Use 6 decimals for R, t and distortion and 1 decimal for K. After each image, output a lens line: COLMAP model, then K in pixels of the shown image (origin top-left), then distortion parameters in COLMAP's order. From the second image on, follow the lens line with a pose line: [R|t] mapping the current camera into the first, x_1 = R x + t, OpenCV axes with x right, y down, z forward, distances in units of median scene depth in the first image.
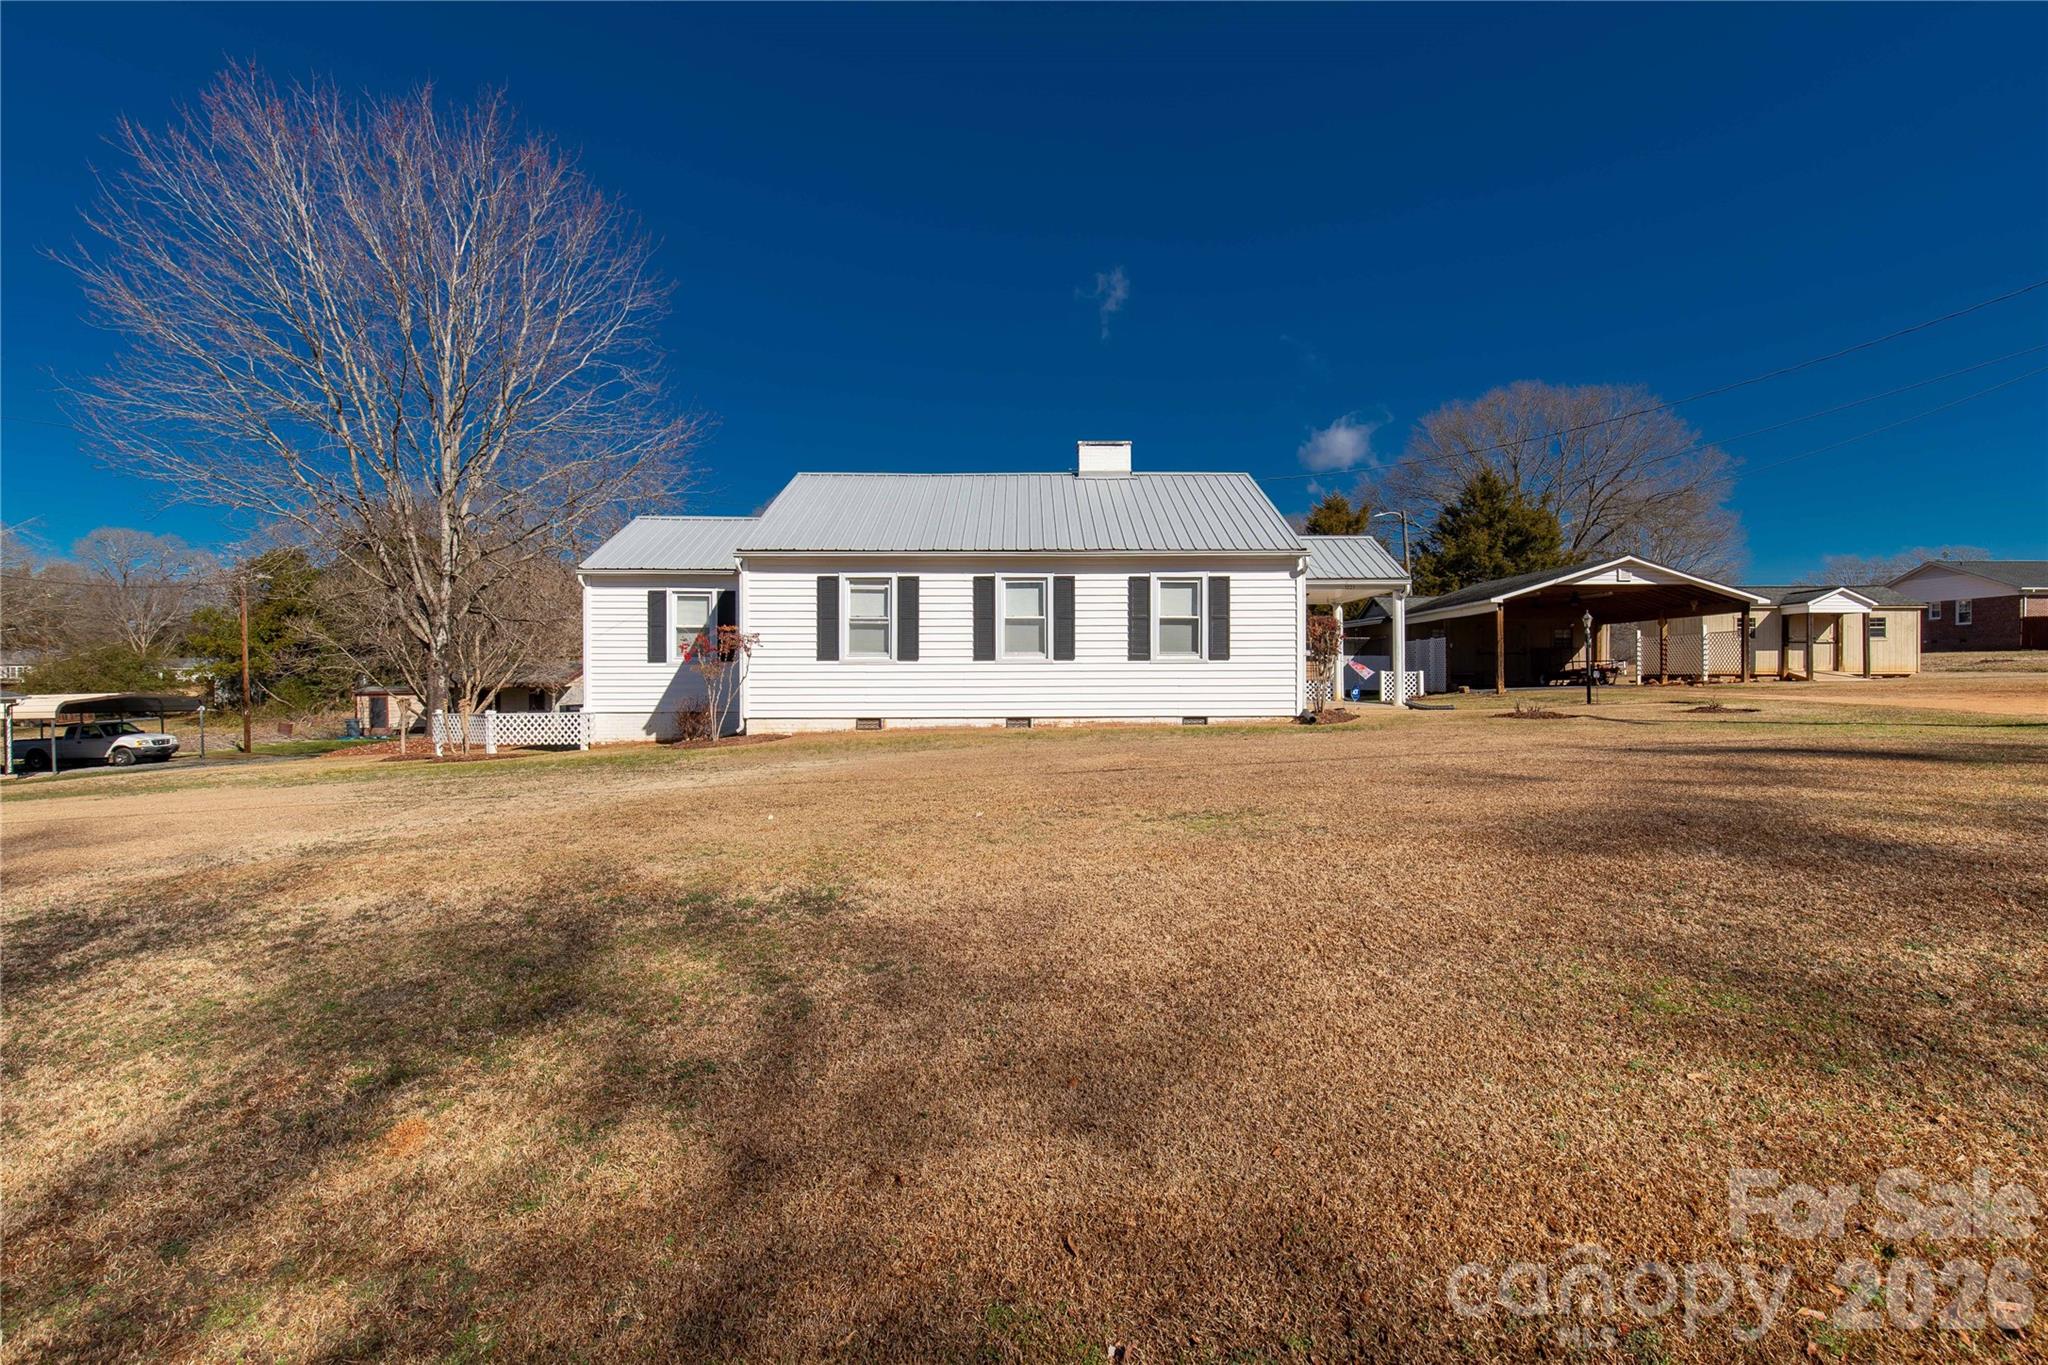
lens RADIAL K [[928.3, 0, 1025.7], [0, 928.3, 690.1], [0, 0, 1]] dist [0.000591, -0.000066]
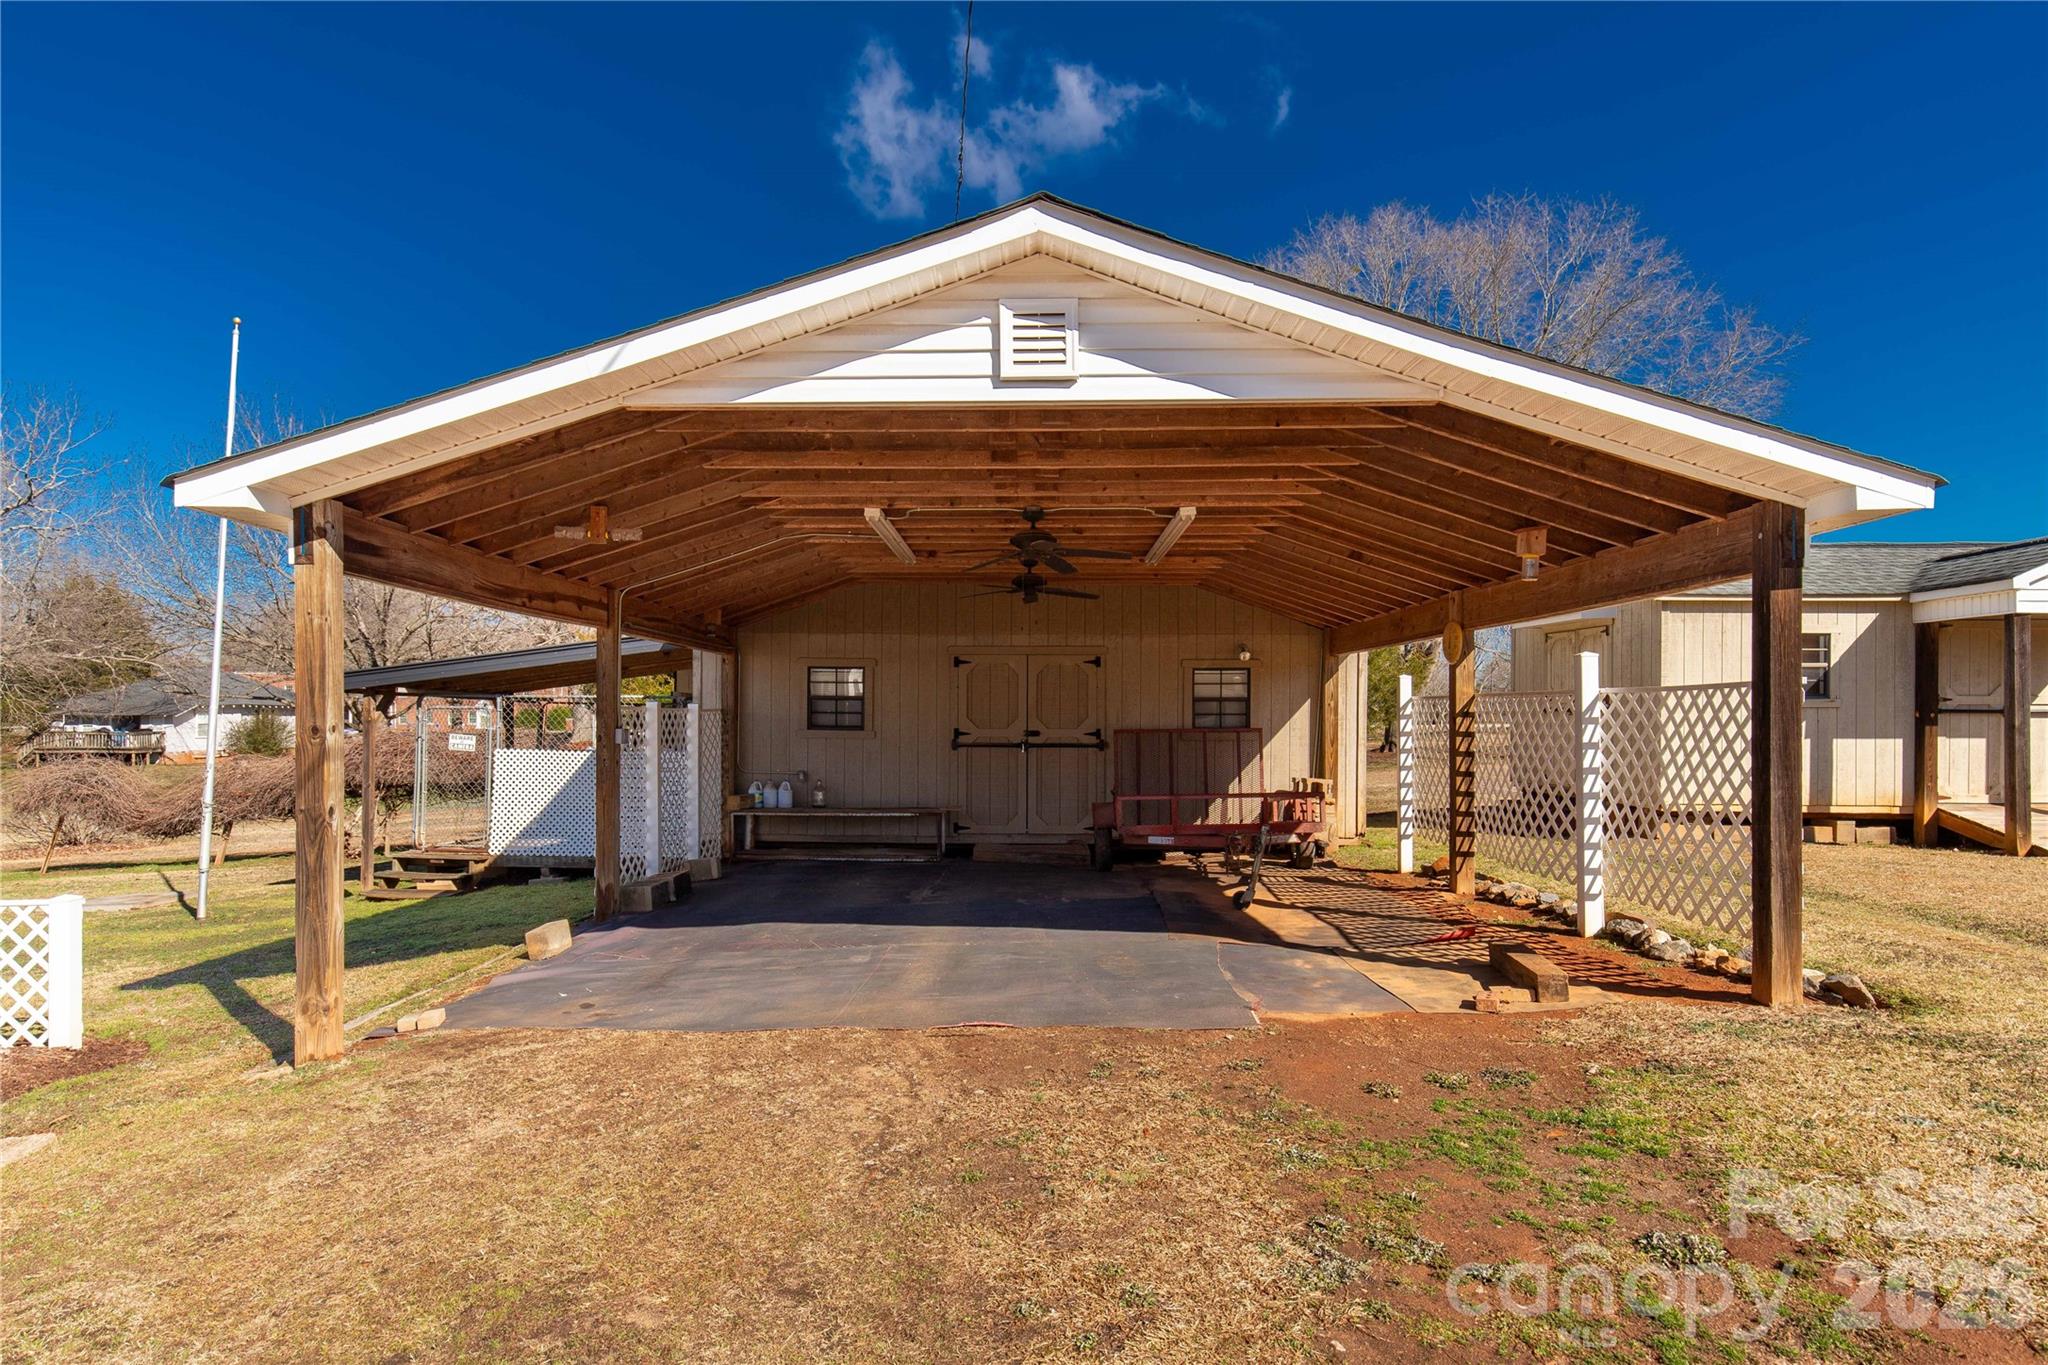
lens RADIAL K [[1120.8, 0, 1020.9], [0, 1120.8, 720.8], [0, 0, 1]] dist [0.001370, 0.051047]
pose [[0.998762, -0.004144, 0.049572, 0.451706], [0.005110, 0.999800, -0.019357, -0.038934], [-0.049482, 0.019587, 0.998583, 0.575815]]
